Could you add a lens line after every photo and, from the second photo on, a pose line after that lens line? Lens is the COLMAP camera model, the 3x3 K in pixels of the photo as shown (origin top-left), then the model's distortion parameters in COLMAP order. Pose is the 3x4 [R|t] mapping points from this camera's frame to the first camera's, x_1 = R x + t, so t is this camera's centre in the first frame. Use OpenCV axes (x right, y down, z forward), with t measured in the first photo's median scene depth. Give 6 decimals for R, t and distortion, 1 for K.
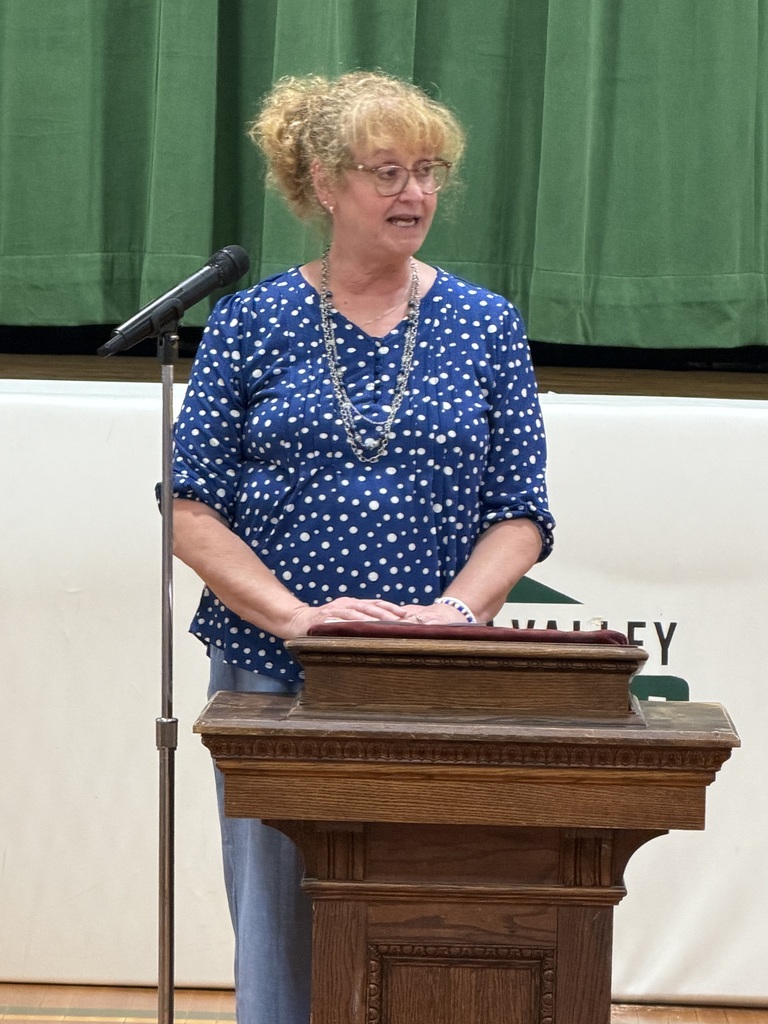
lens RADIAL K [[5811.2, 0, 337.7], [0, 5811.2, 515.0], [0, 0, 1]] dist [0.283182, 0.000000]
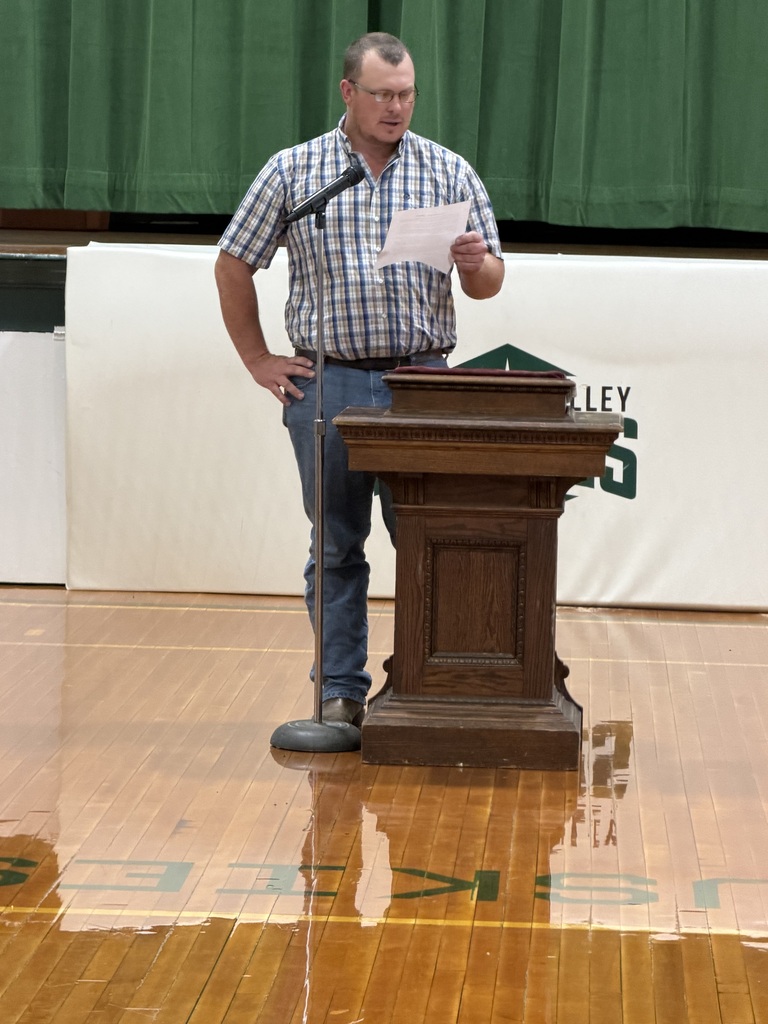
lens RADIAL K [[4025.3, 0, 343.3], [0, 4025.3, 537.4], [0, 0, 1]] dist [0.251171, 0.000000]
pose [[0.999240, 0.003375, -0.038840, 0.028348], [-0.001724, 0.999096, 0.042471, 0.017877], [0.038948, -0.042372, 0.998342, -0.290294]]
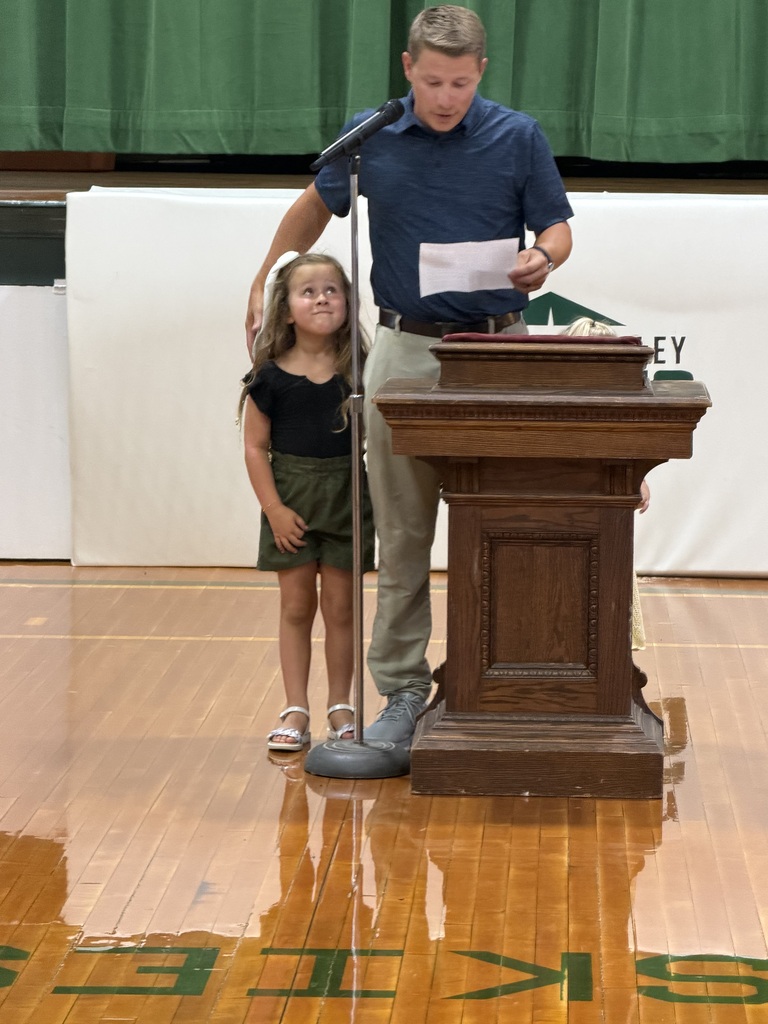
lens RADIAL K [[3775.3, 0, 387.9], [0, 3775.3, 481.7], [0, 0, 1]] dist [0.253613, 0.000000]
pose [[0.999541, -0.011389, -0.028074, 0.008441], [0.012837, 0.998566, 0.051970, 0.004777], [0.027442, -0.052307, 0.998254, -0.045607]]
